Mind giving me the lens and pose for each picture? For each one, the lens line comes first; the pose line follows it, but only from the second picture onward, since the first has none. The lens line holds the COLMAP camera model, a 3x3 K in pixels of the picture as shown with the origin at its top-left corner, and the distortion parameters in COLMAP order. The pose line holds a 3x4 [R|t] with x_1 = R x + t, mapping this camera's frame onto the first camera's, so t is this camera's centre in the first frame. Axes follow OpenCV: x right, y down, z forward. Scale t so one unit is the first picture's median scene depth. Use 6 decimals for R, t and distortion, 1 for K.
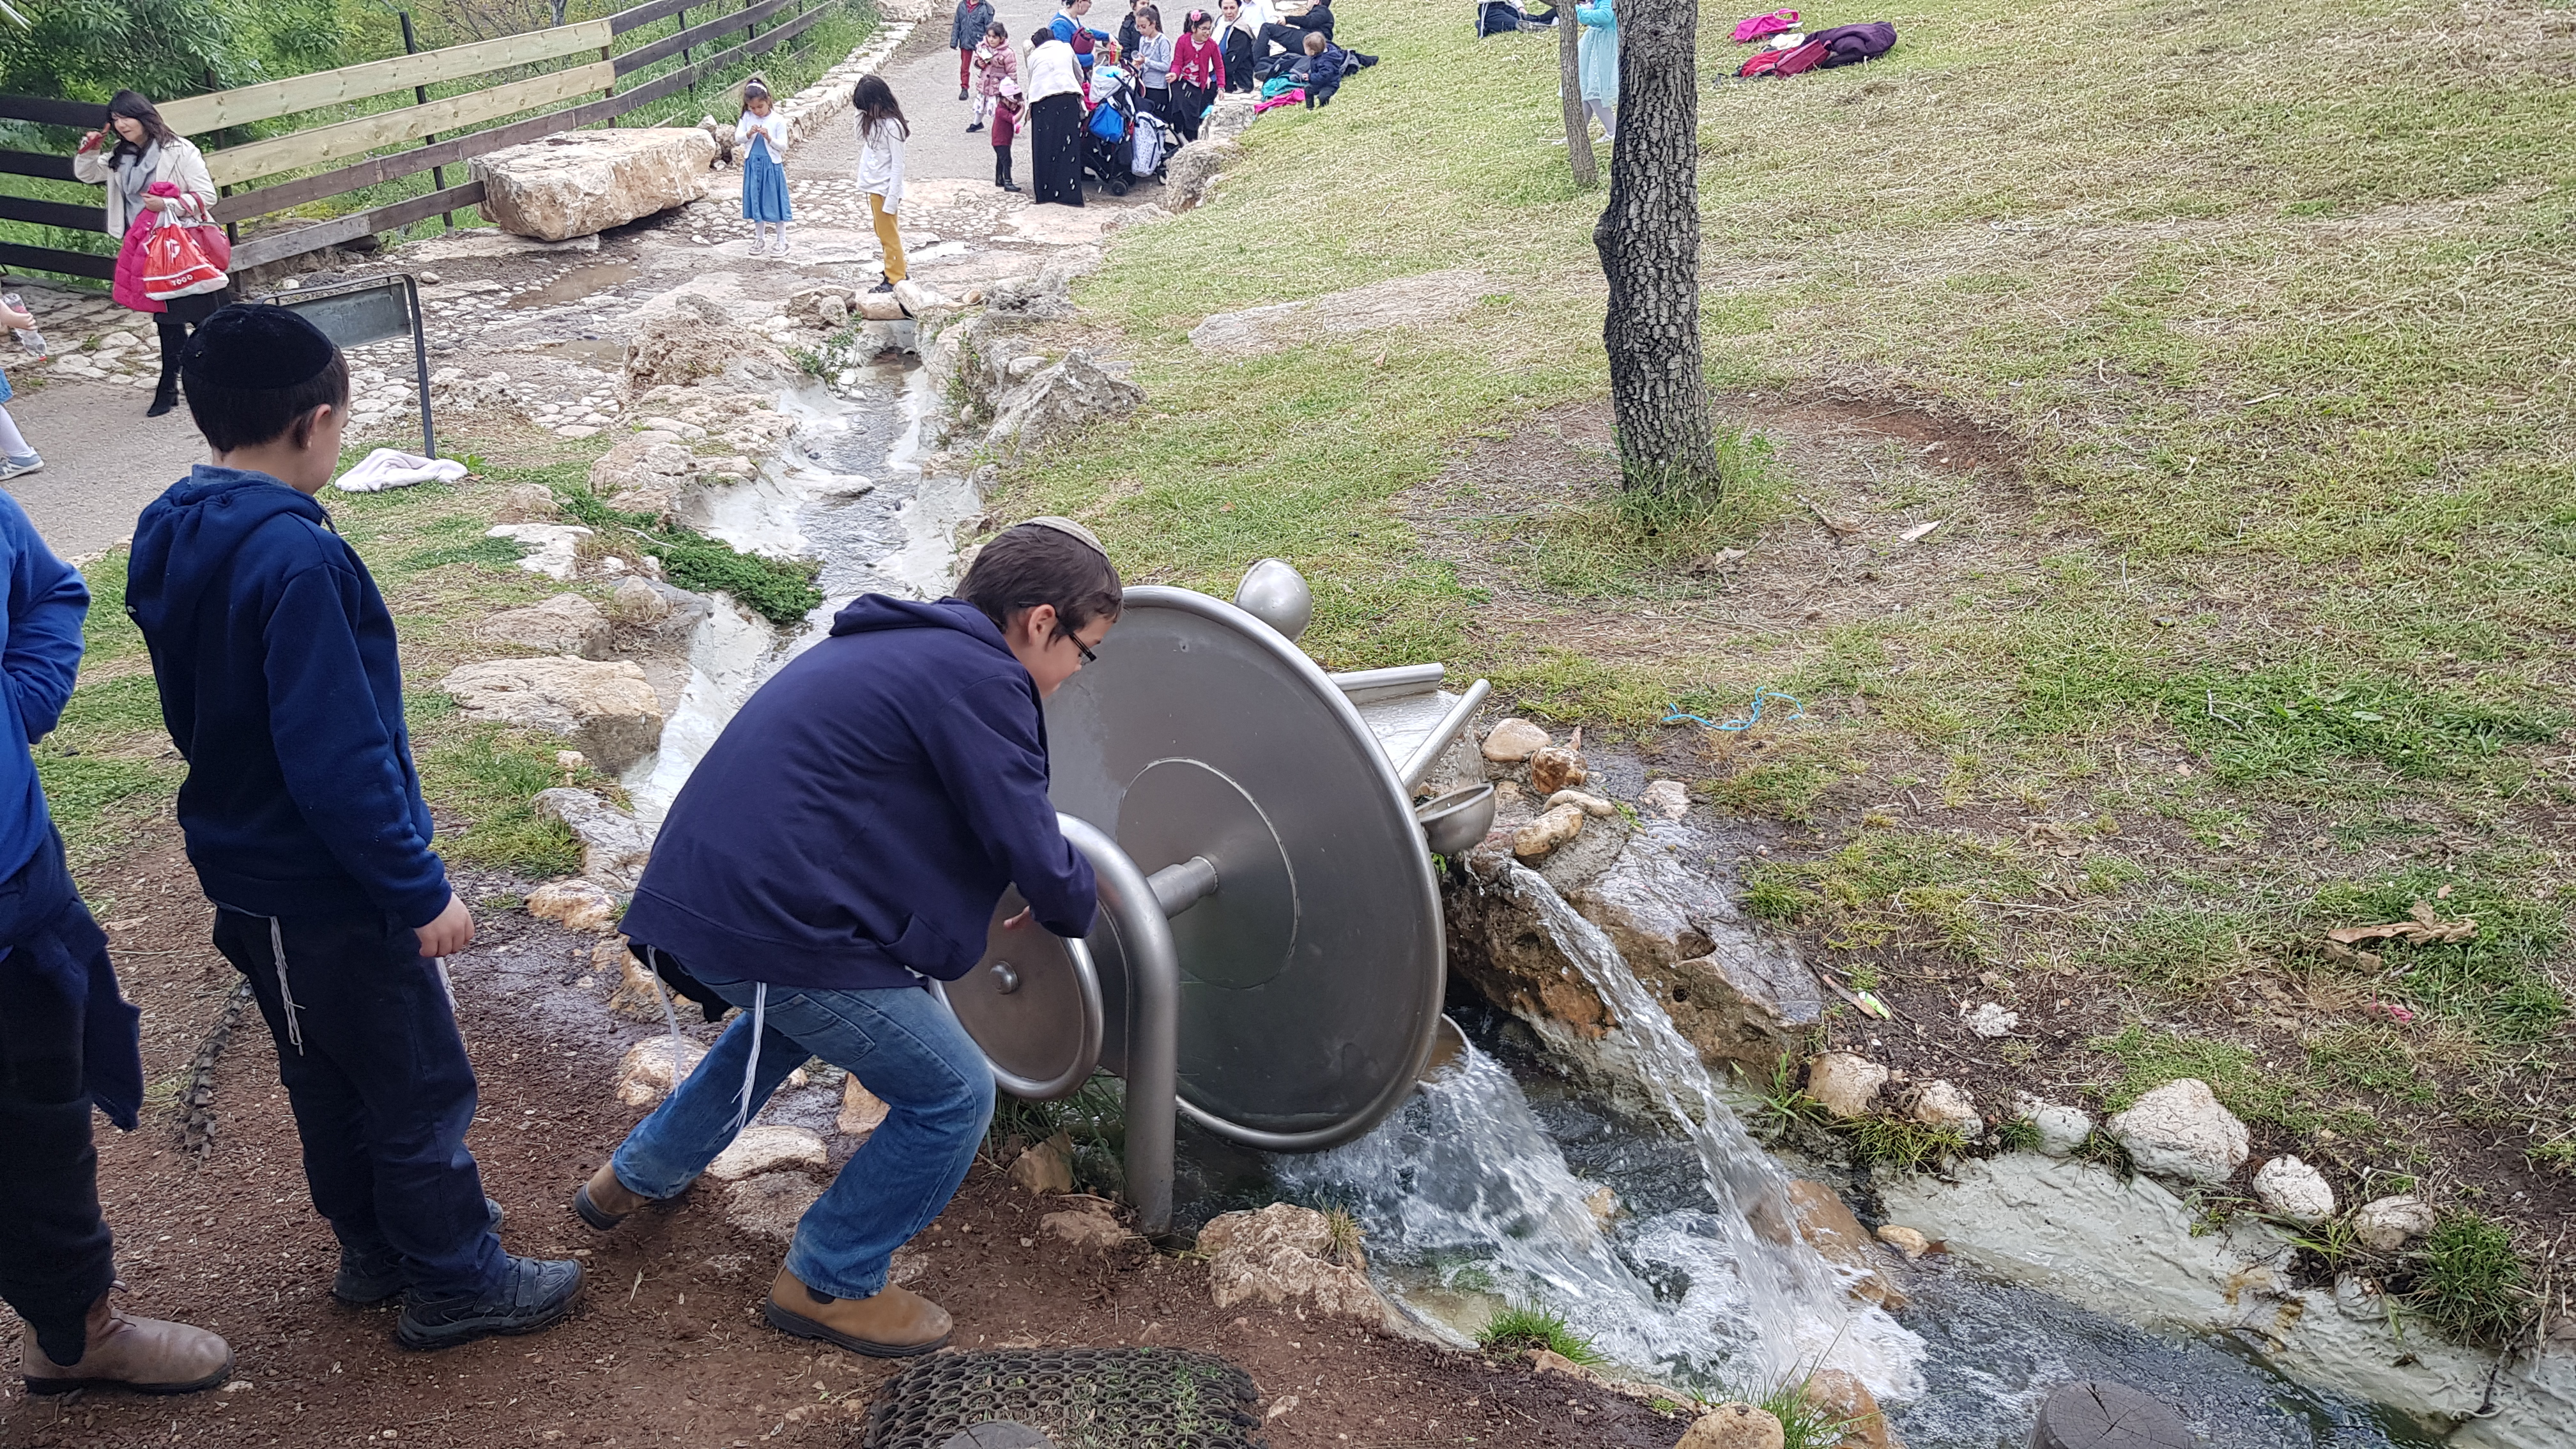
lens RADIAL K [[1987.6, 0, 1290.5], [0, 1987.6, 728.7], [0, 0, 1]] dist [0.116791, -0.241235]
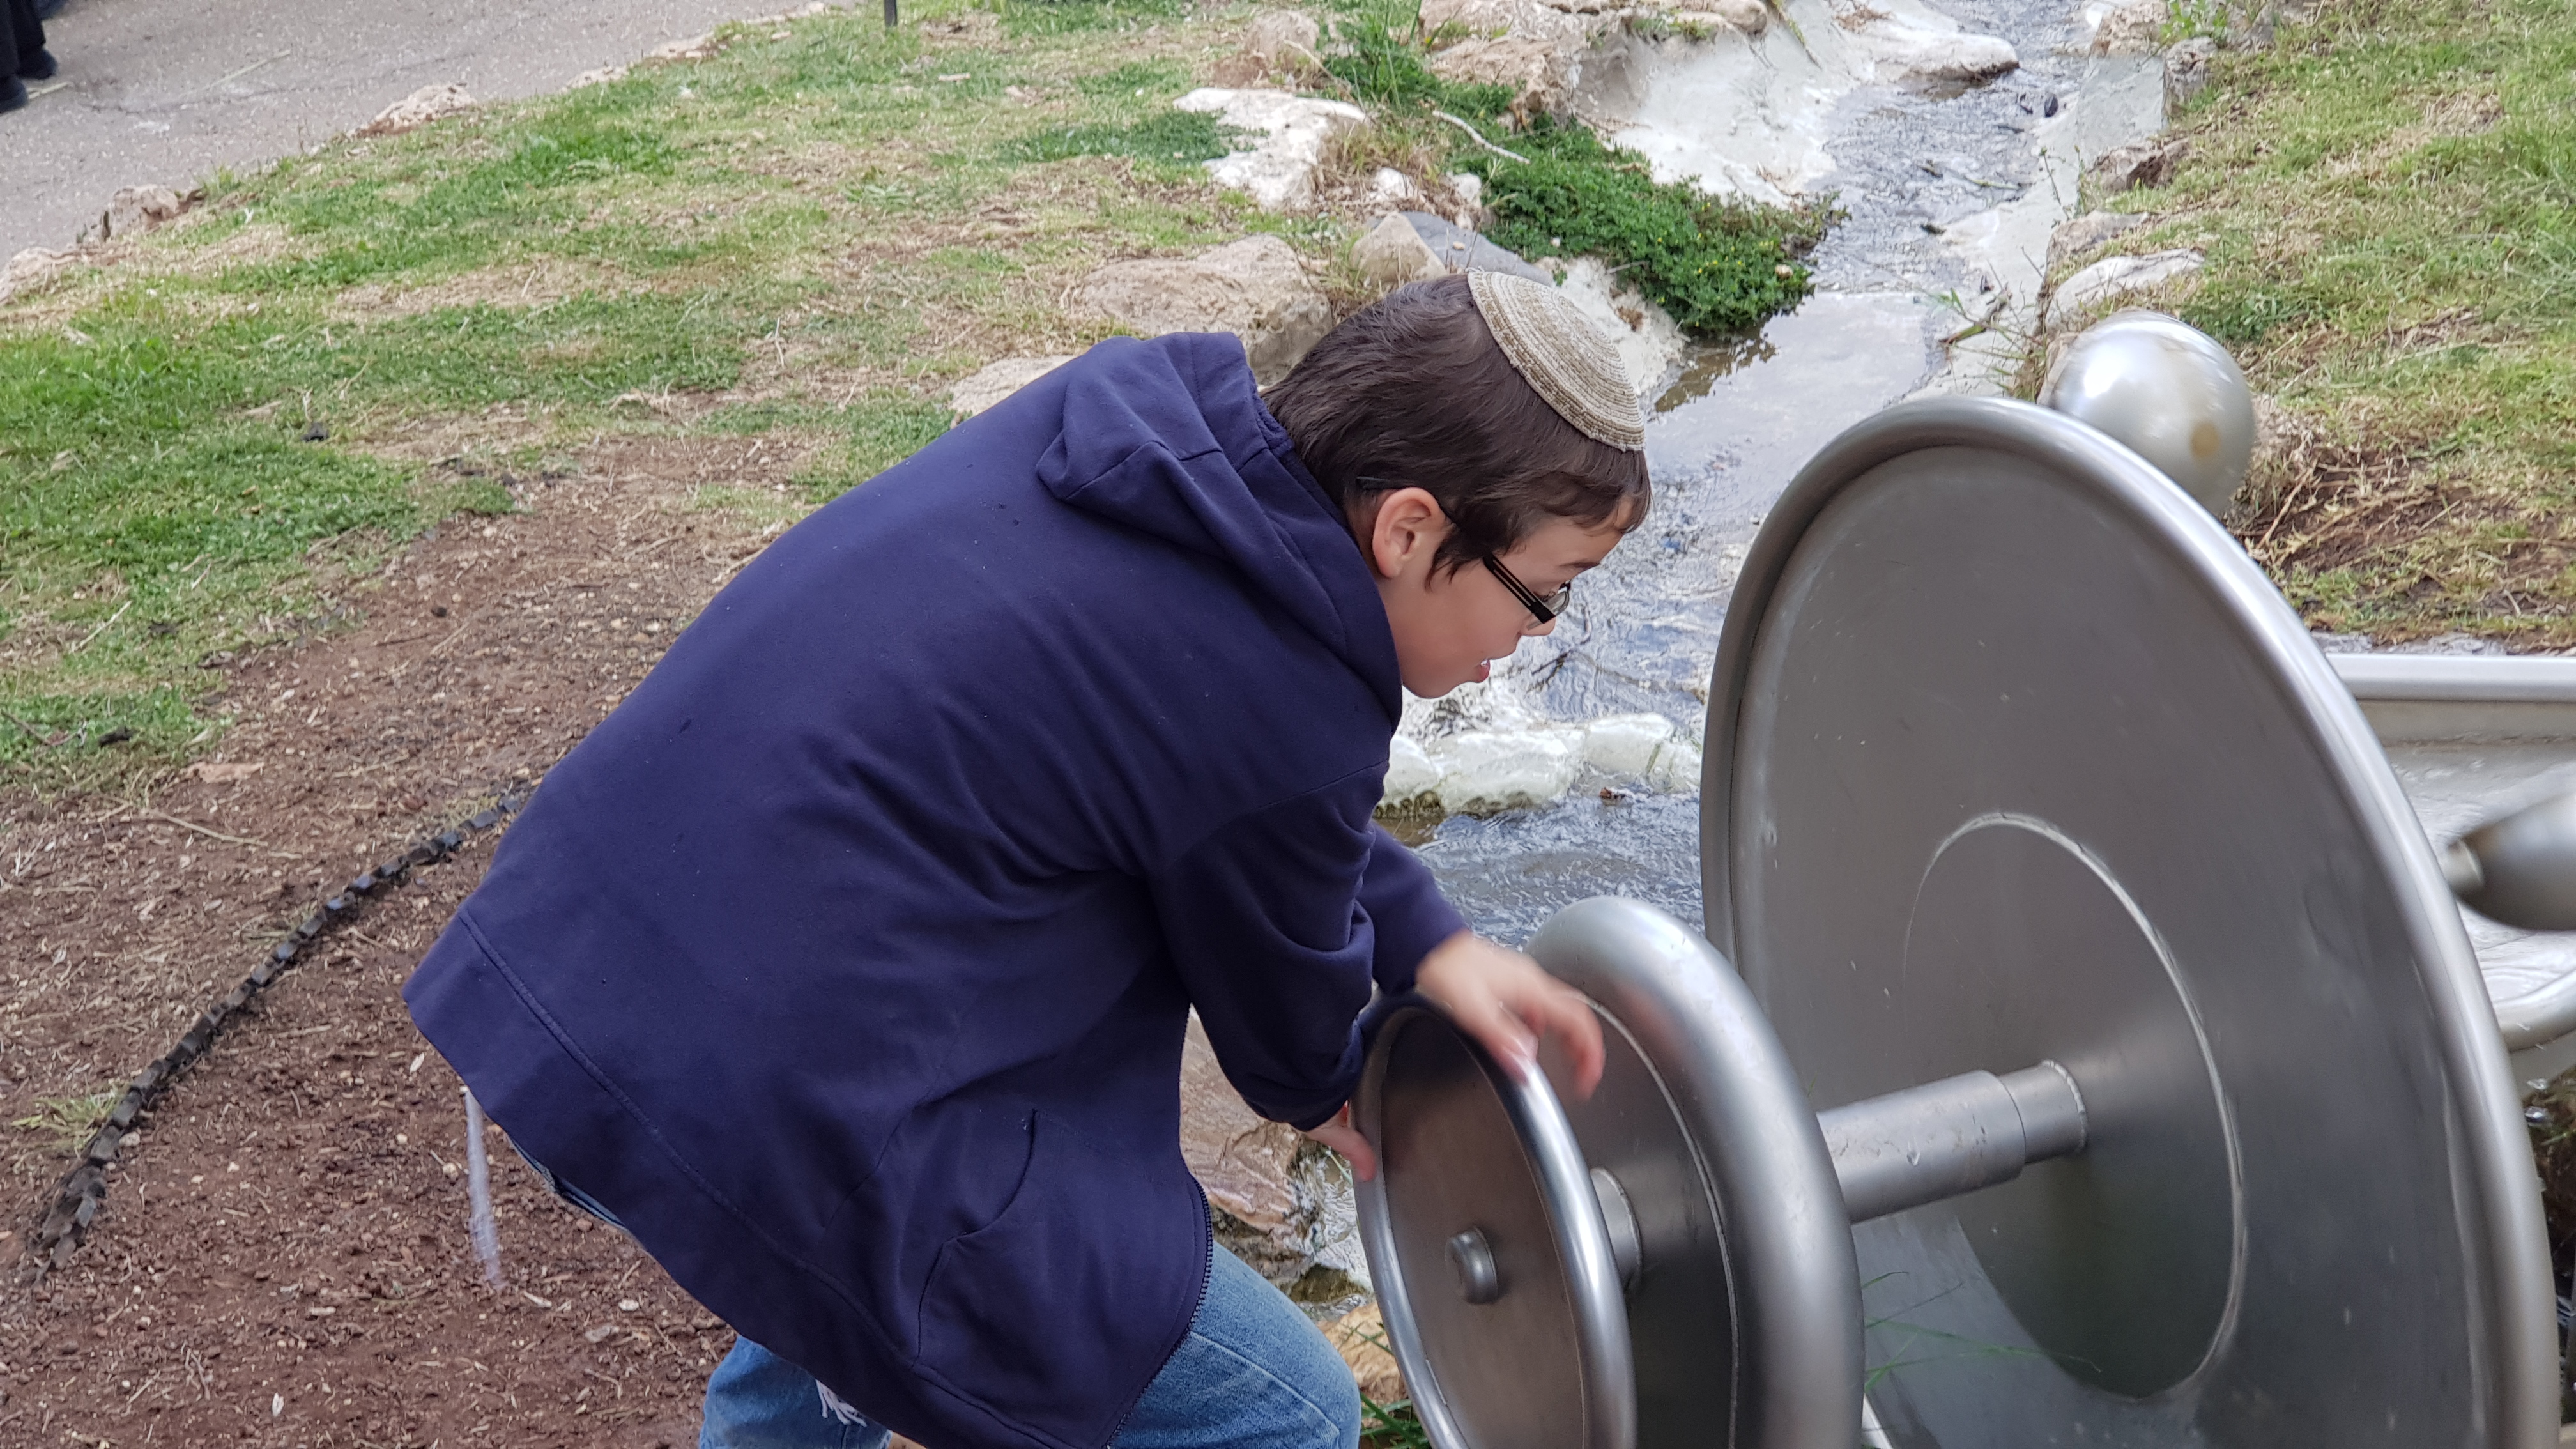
lens RADIAL K [[3860.8, 0, 1276.2], [0, 3860.8, 696.7], [0, 0, 1]] dist [0.272795, -1.398645]
pose [[0.889637, 0.155498, -0.429380, 0.072205], [-0.134768, 0.987764, 0.078486, -0.025565], [0.436330, -0.011957, 0.899707, 0.099941]]
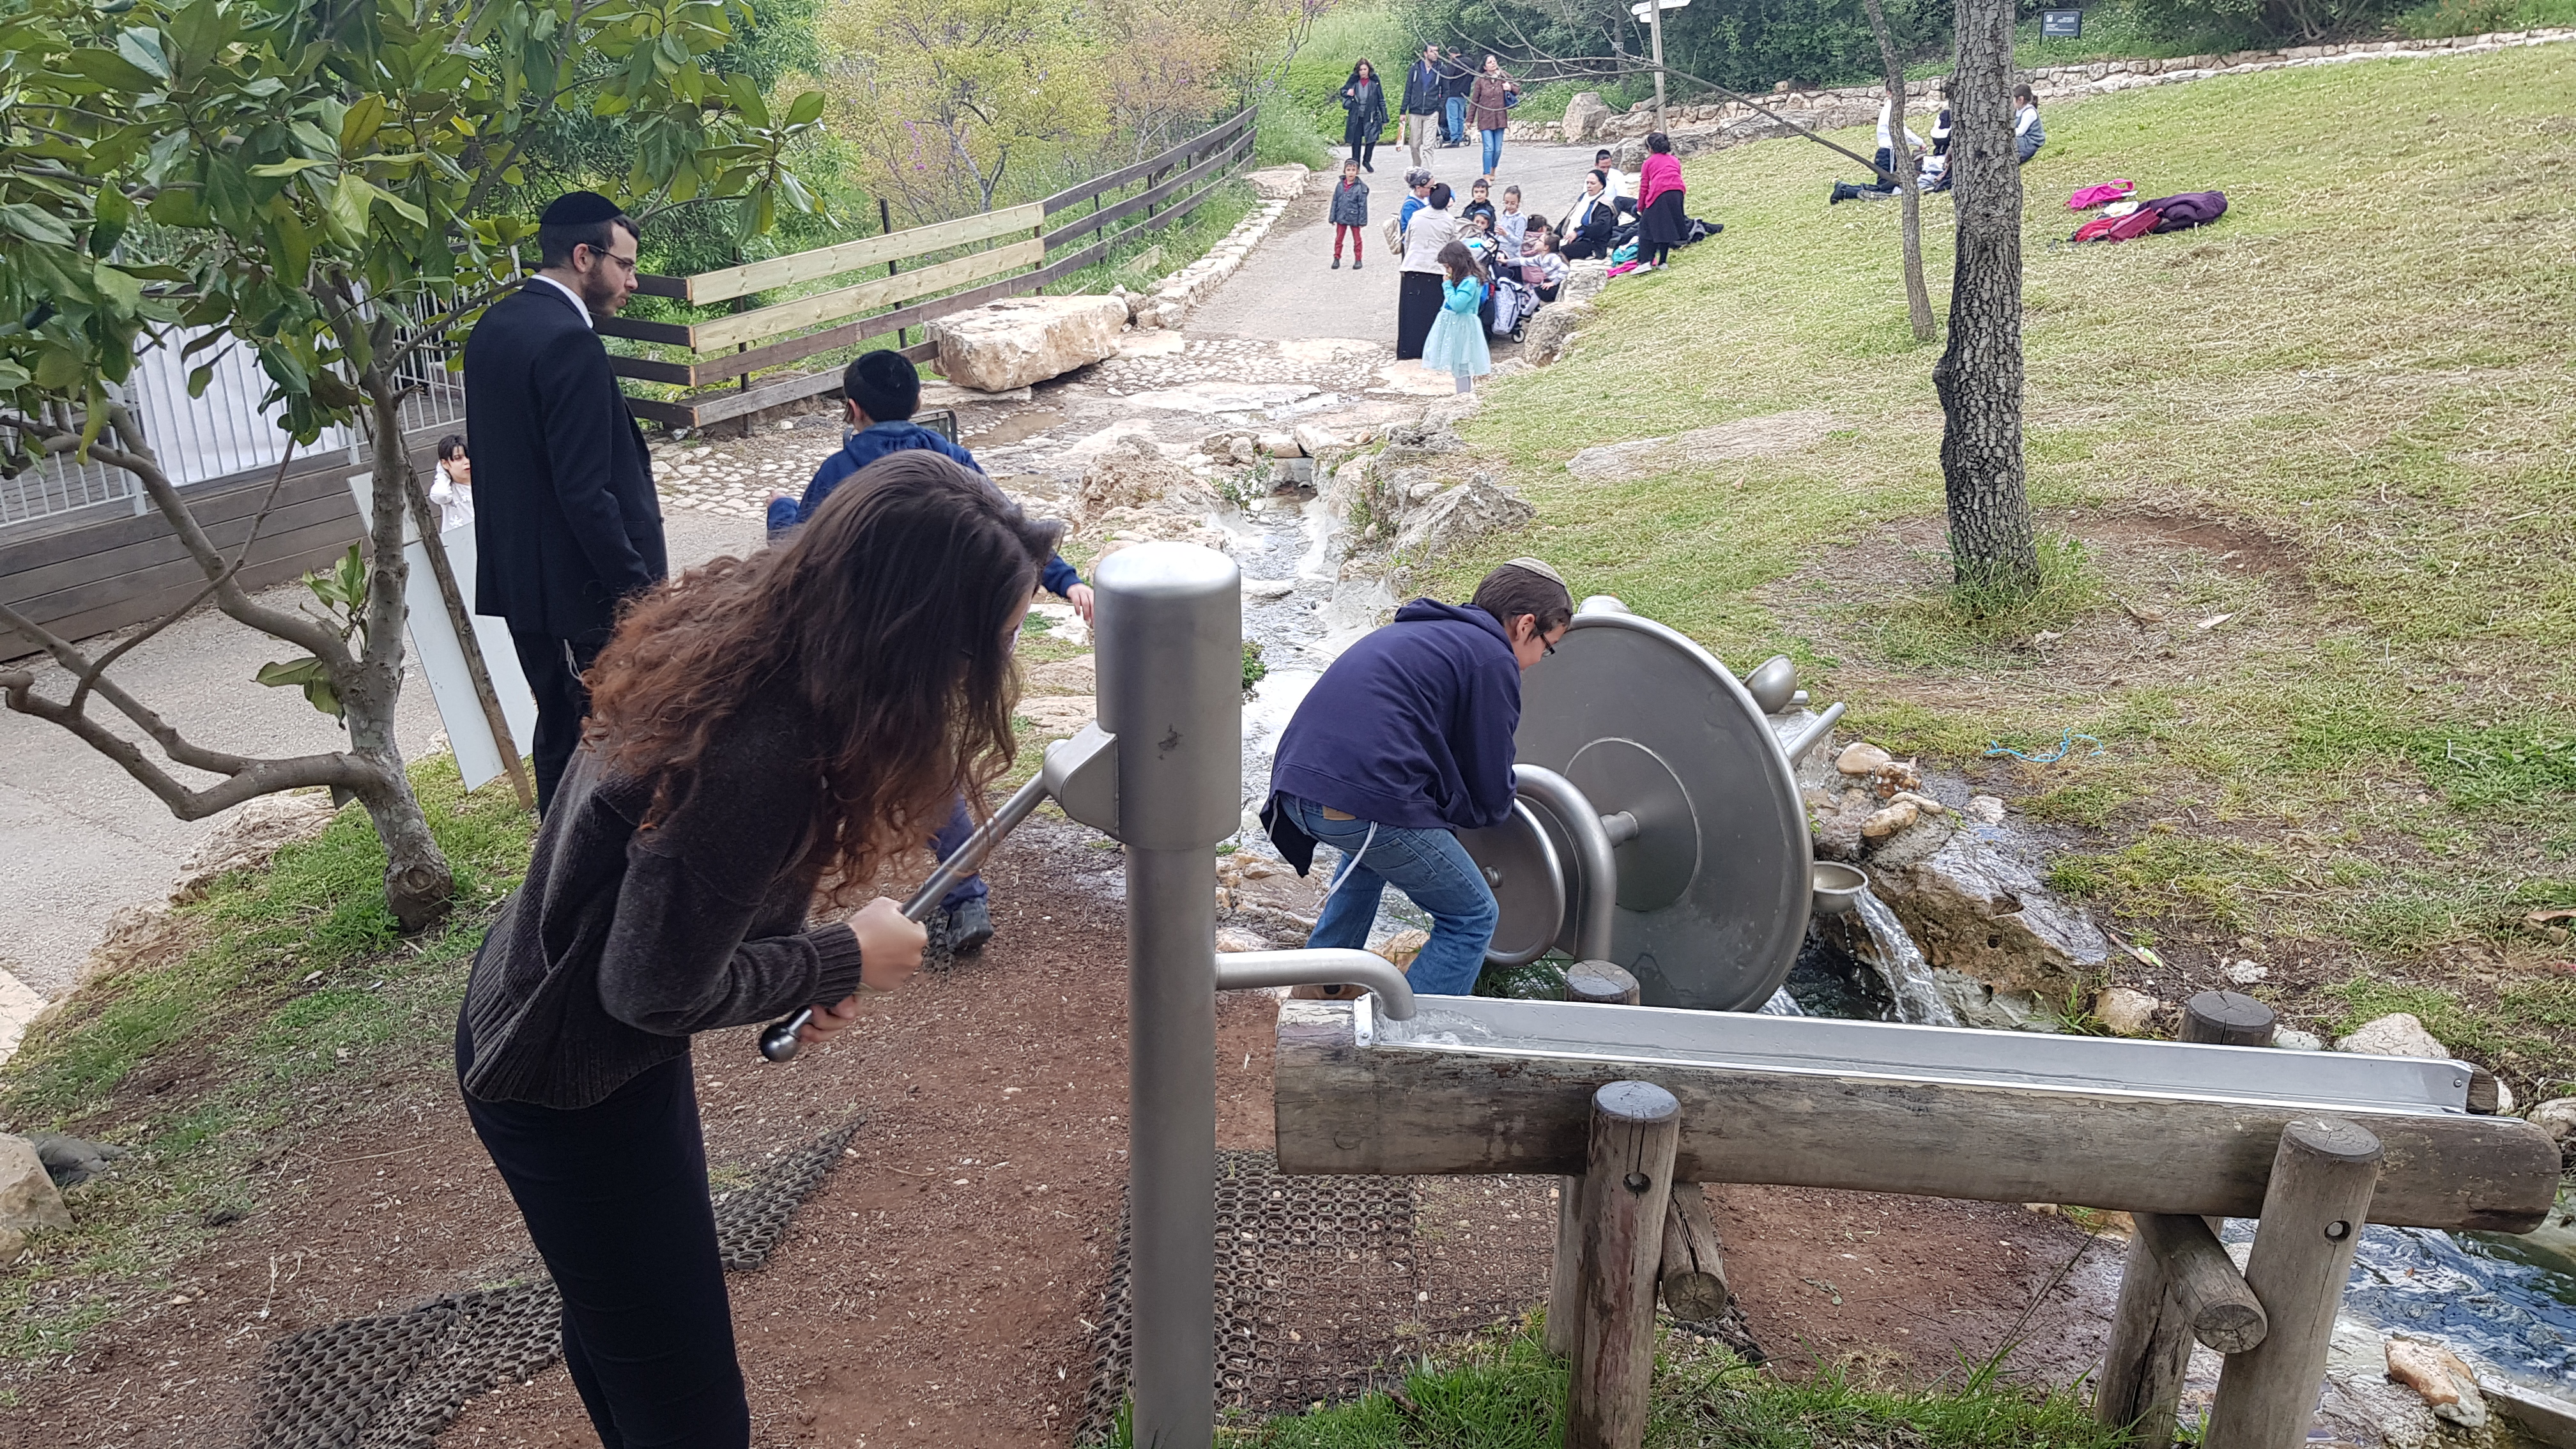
lens RADIAL K [[1996.1, 0, 1291.5], [0, 1996.1, 724.8], [0, 0, 1]] dist [0.091251, -0.148573]
pose [[0.987730, 0.029695, -0.153324, -0.031306], [-0.041588, 0.996319, -0.074956, 0.057965], [0.150534, 0.080413, 0.985329, -0.196413]]
